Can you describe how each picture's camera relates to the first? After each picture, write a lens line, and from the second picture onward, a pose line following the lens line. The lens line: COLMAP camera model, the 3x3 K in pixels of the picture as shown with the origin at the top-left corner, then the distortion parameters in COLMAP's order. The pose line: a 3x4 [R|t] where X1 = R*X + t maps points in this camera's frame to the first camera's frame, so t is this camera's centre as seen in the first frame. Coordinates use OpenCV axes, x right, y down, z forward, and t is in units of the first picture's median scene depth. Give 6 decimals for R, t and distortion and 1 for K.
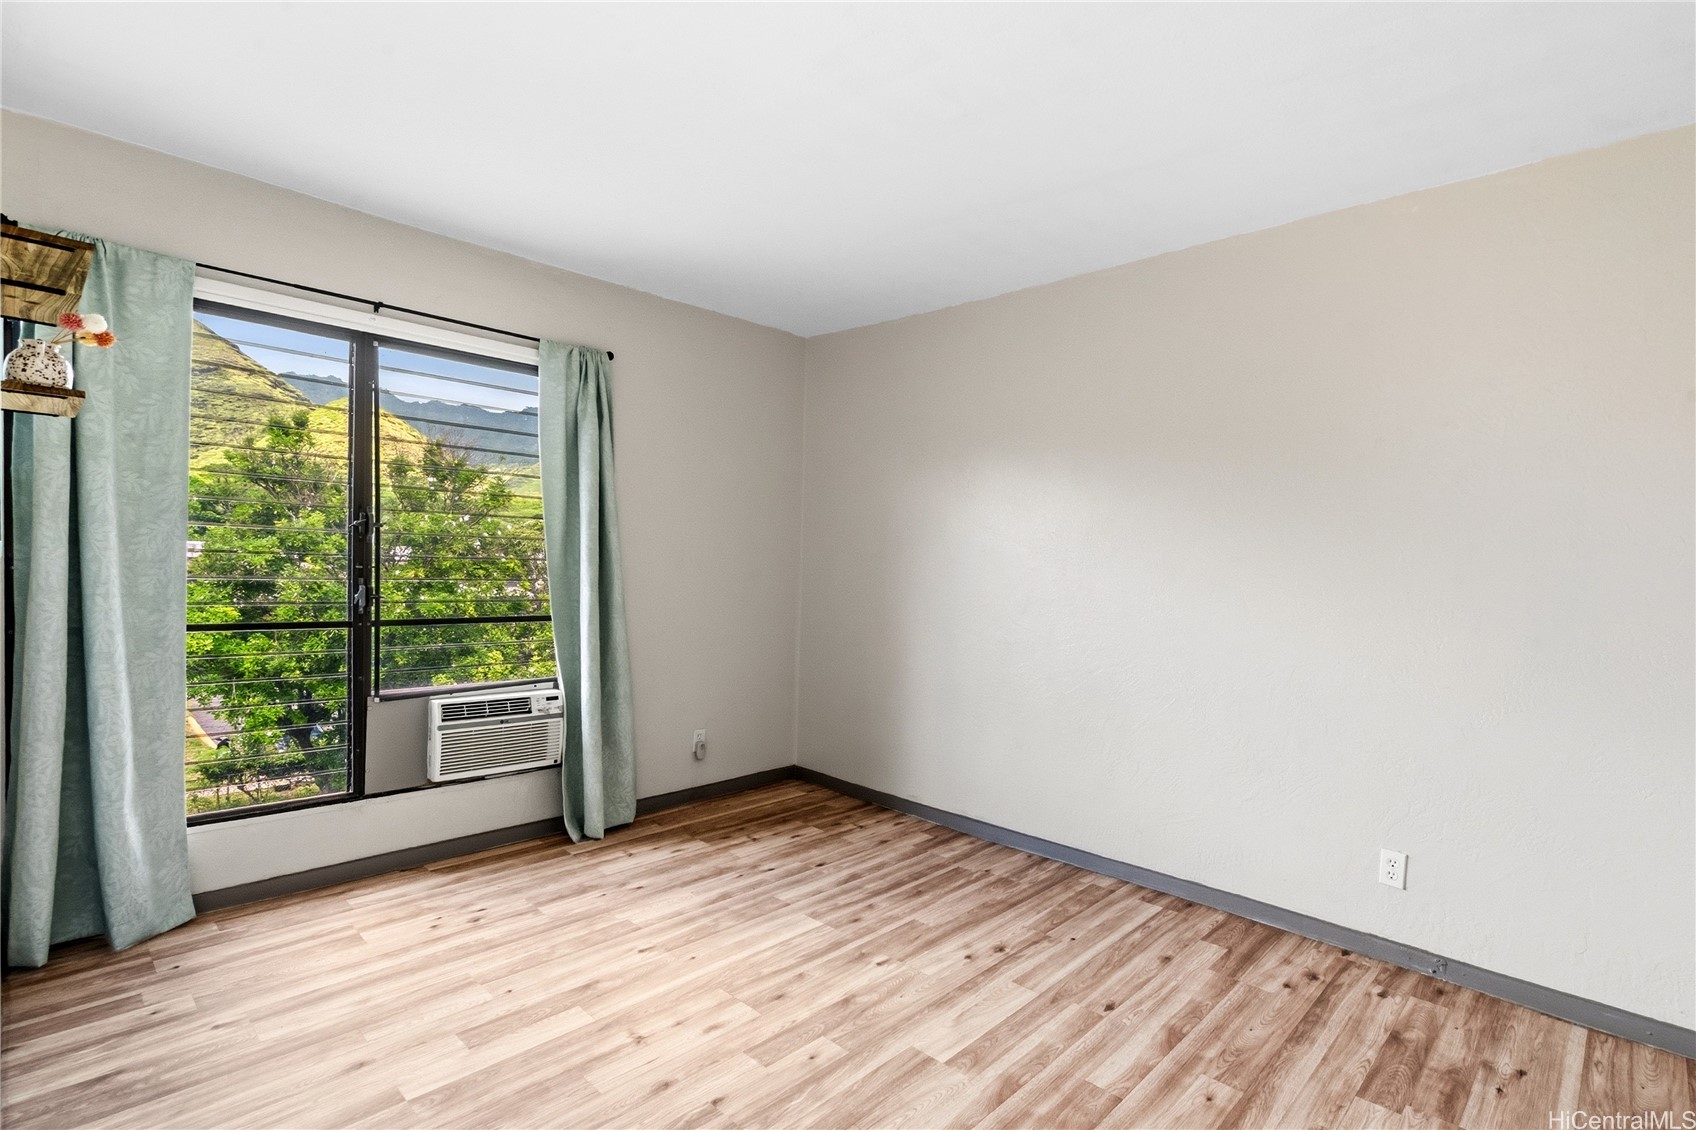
lens RADIAL K [[830.4, 0, 848.0], [0, 830.4, 565.0], [0, 0, 1]] dist [0.001182, -0.000485]
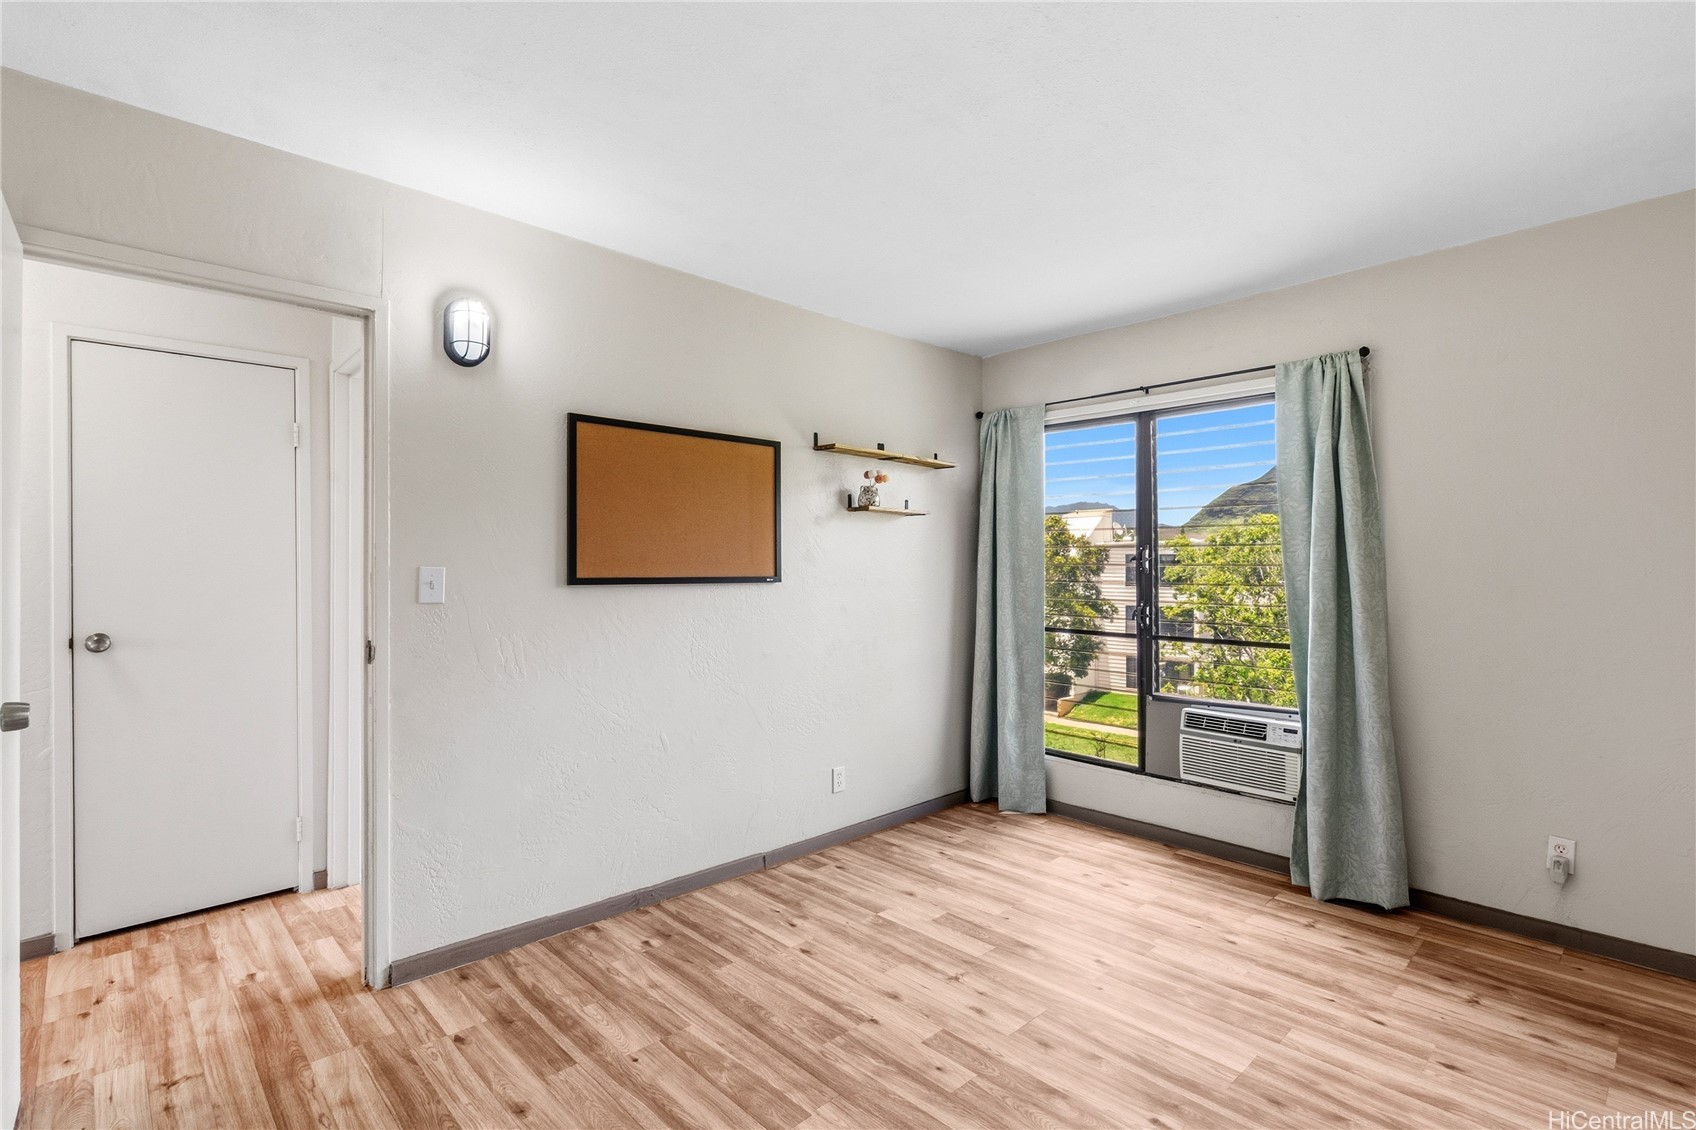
lens RADIAL K [[762.0, 0, 883.6], [0, 762.0, 570.0], [0, 0, 1]] dist [0.003299, -0.000312]
pose [[-0.001593, -0.029633, -0.999560, 0.662394], [-0.011185, 0.999499, -0.029613, 0.009470], [0.999936, 0.011133, -0.001924, 0.677894]]
